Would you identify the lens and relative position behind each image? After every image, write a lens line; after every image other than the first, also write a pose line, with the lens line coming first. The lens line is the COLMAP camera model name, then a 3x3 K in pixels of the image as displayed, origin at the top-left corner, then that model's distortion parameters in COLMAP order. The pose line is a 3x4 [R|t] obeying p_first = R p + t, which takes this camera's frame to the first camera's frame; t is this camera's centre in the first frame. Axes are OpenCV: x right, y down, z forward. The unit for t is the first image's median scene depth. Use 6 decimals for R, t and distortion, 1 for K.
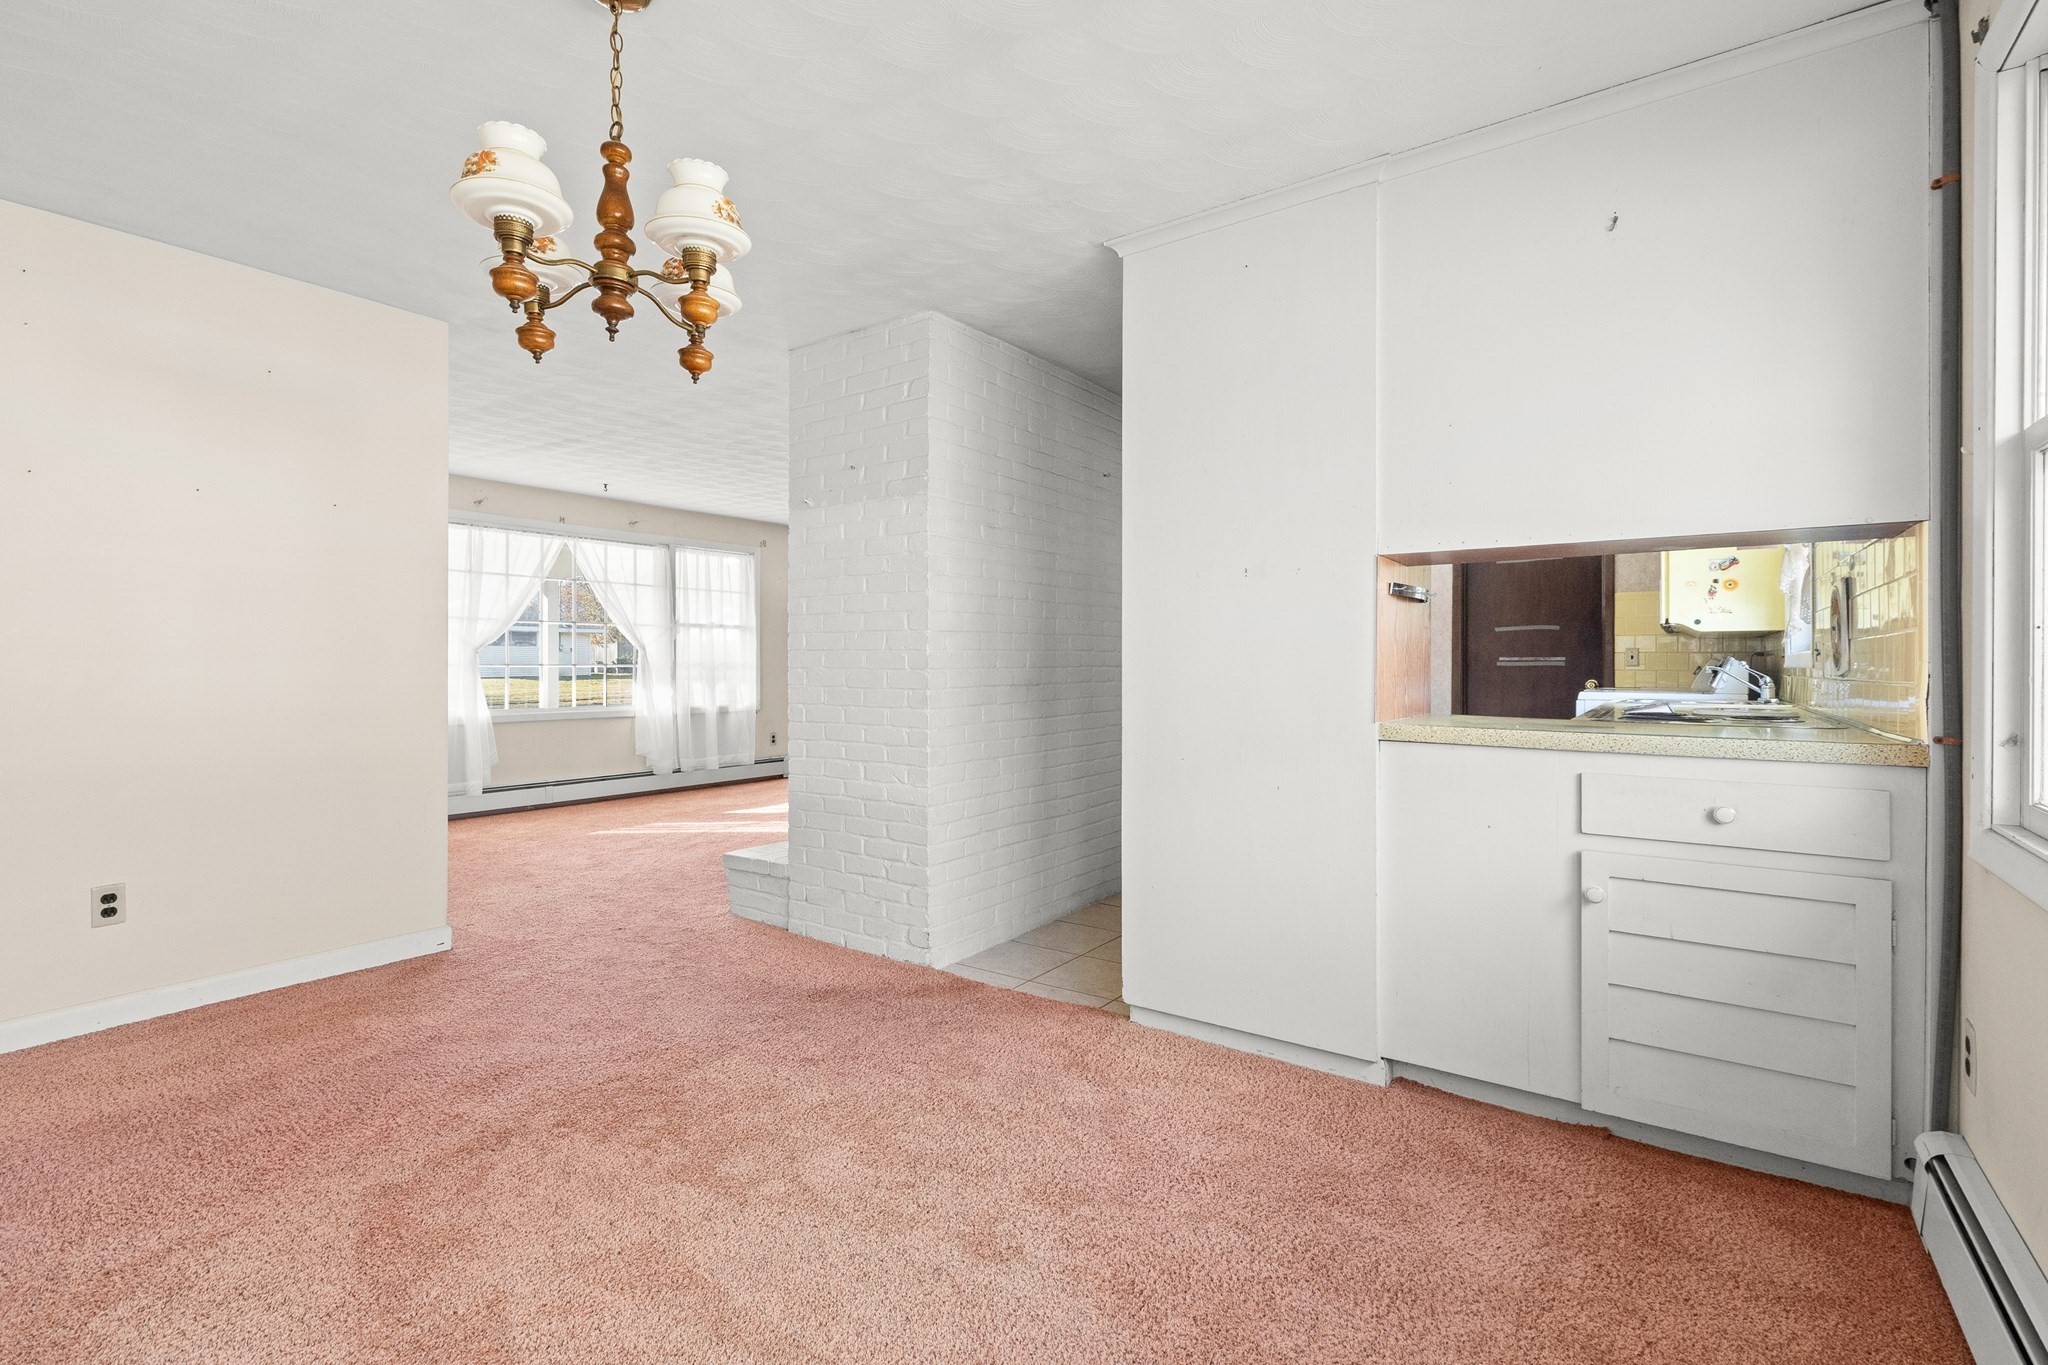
lens RADIAL K [[923.1, 0, 1041.2], [0, 923.1, 666.0], [0, 0, 1]] dist [-0.000929, -0.000127]
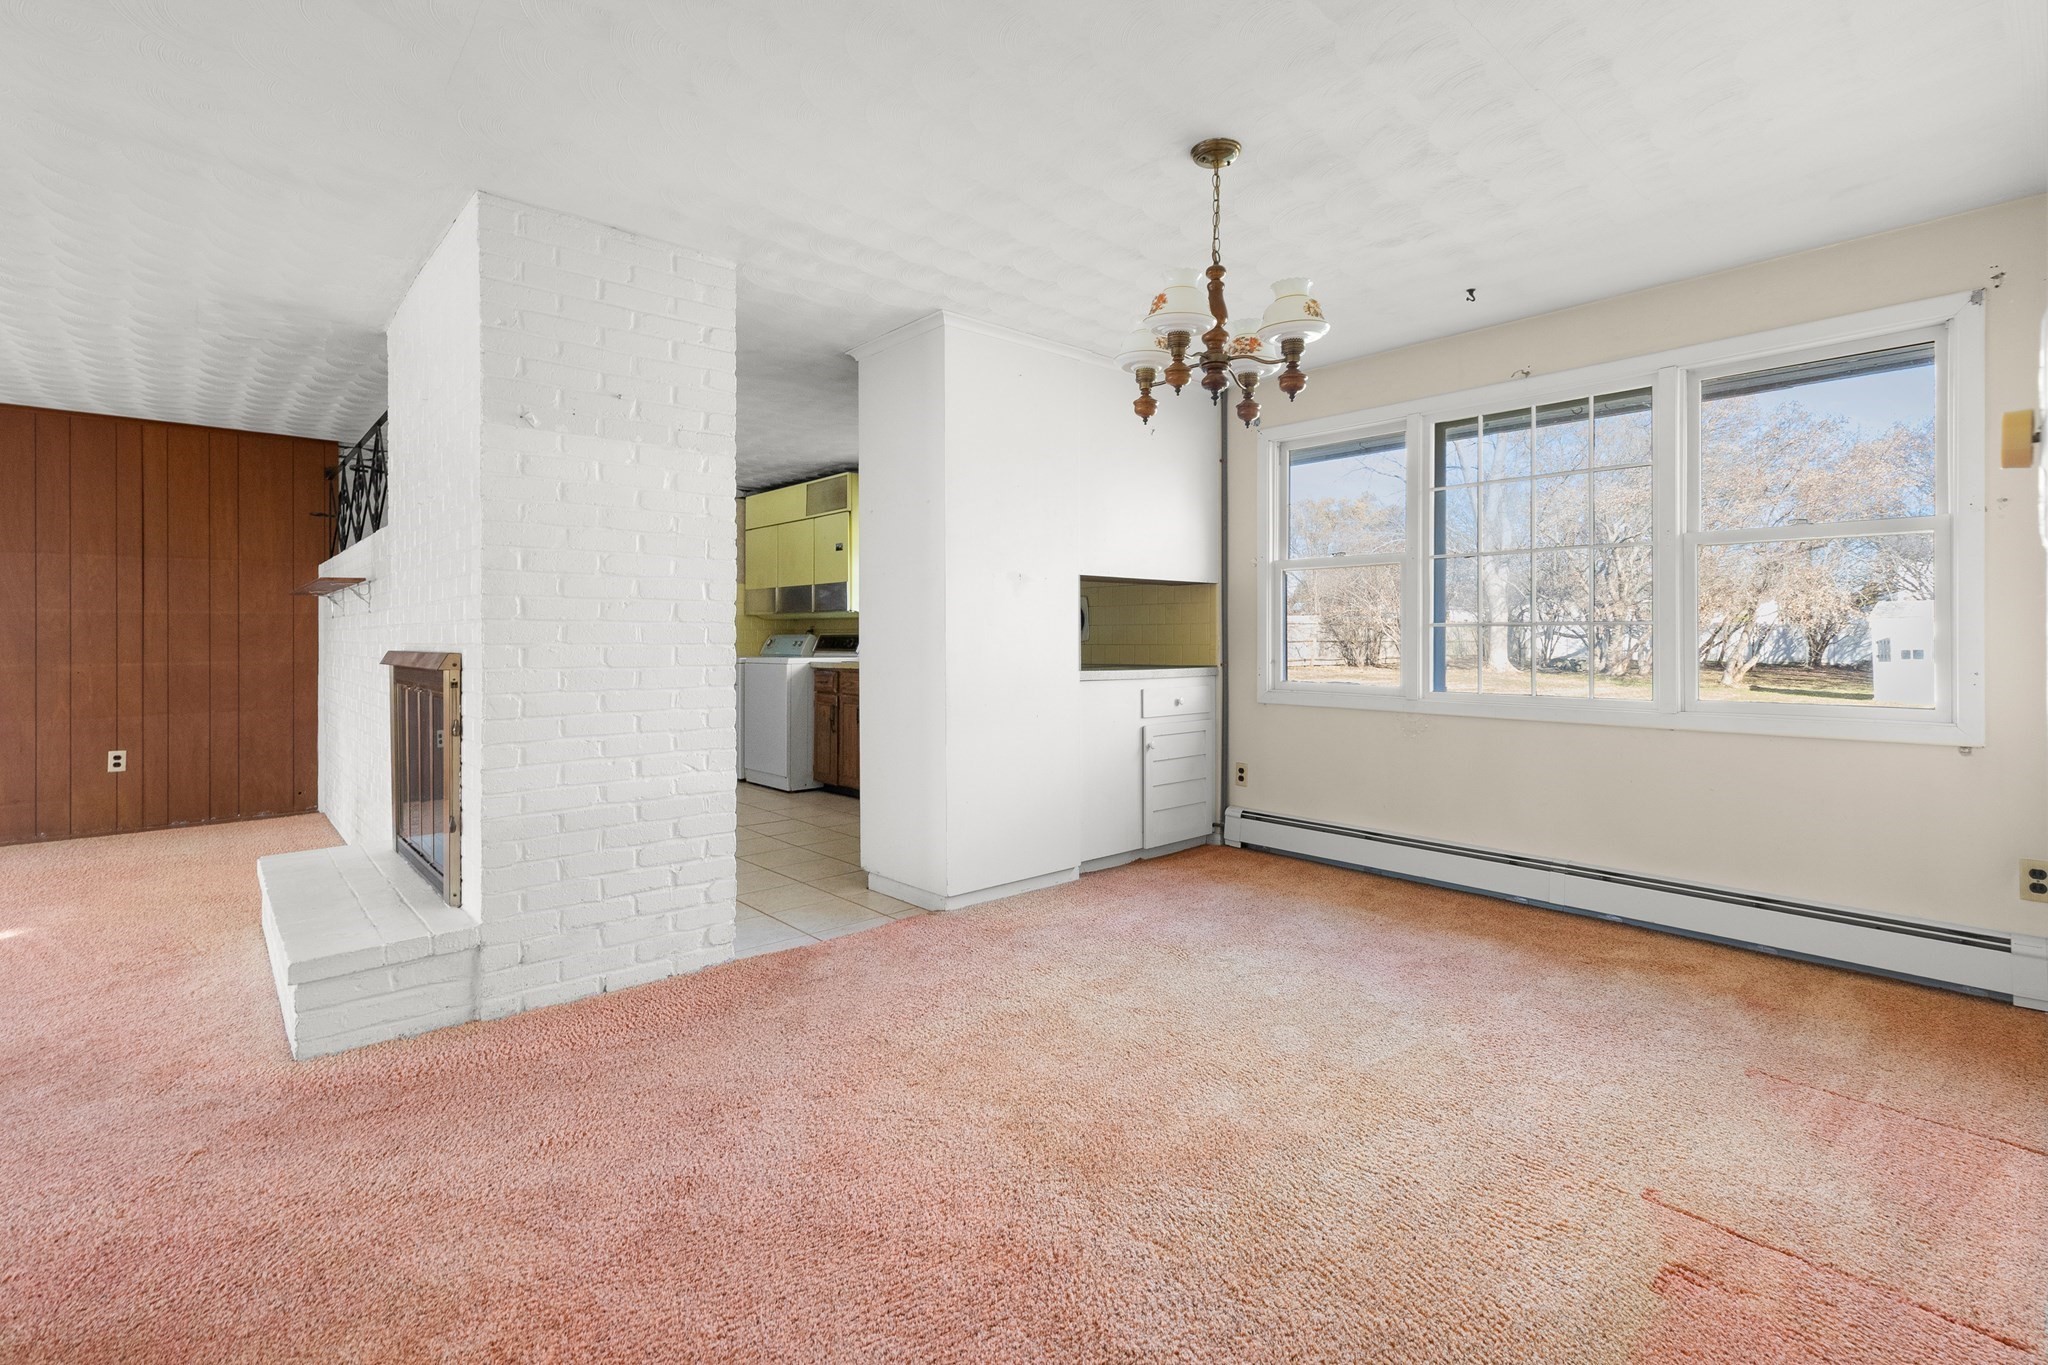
lens RADIAL K [[931.5, 0, 1034.3], [0, 931.5, 631.6], [0, 0, 1]] dist [0.003241, 0.000819]
pose [[0.229329, 0.005775, 0.973332, -0.498998], [0.005421, 0.999959, -0.007210, 0.000123], [-0.973334, 0.006930, 0.229289, 0.247224]]
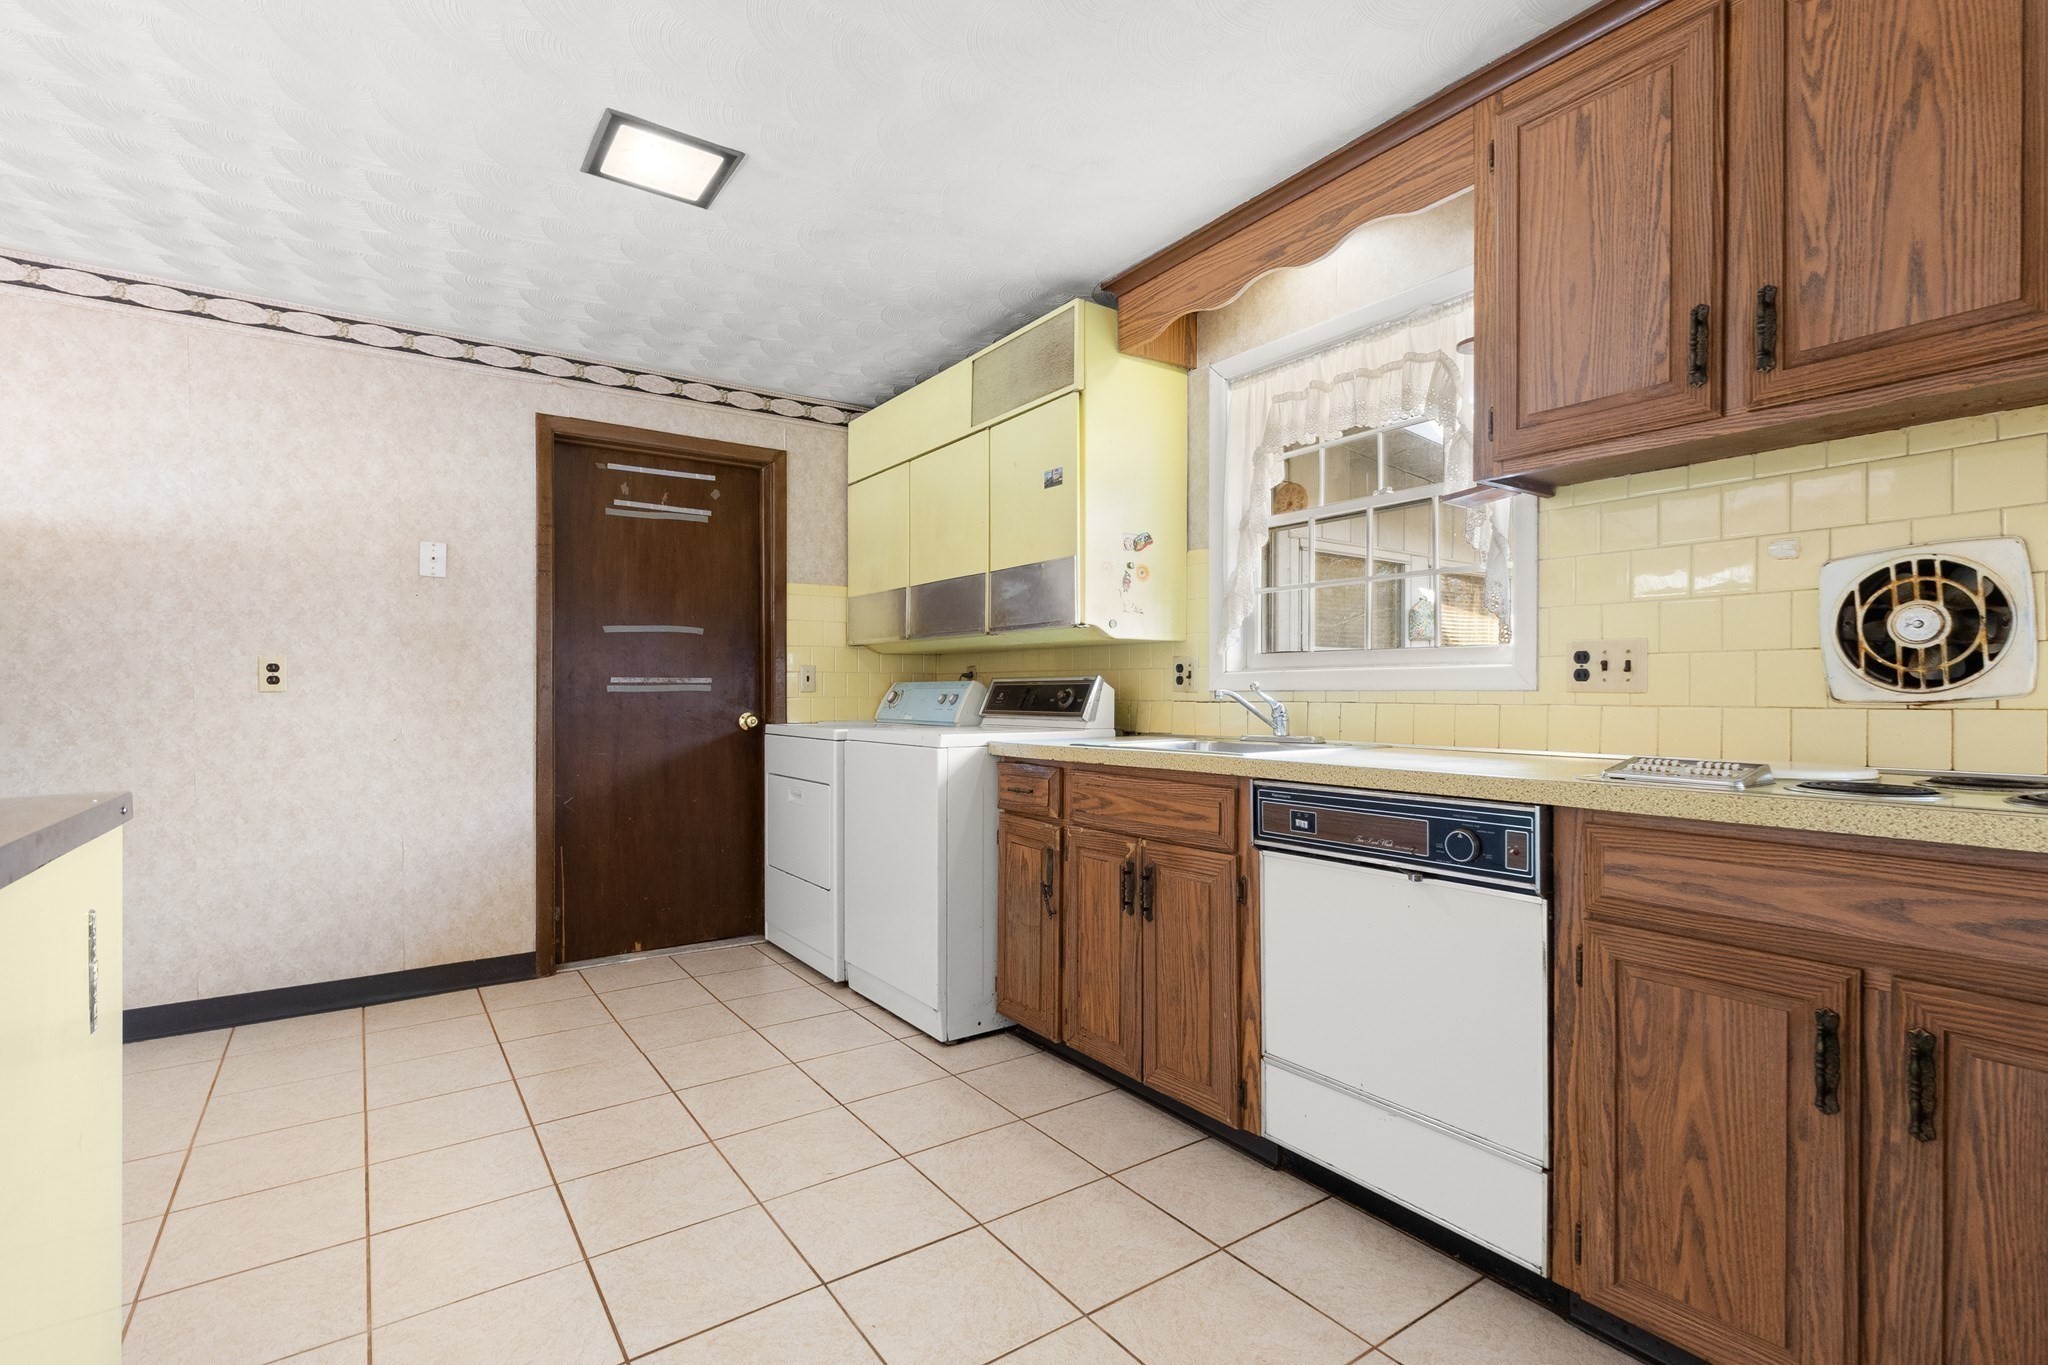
lens RADIAL K [[949.0, 0, 1034.6], [0, 949.0, 699.2], [0, 0, 1]] dist [0.002406, 0.000386]
pose [[0.341644, -0.008230, 0.939793, 0.028711], [0.004631, 0.999964, 0.007073, 0.001212], [-0.939818, 0.001936, 0.341670, 0.549911]]
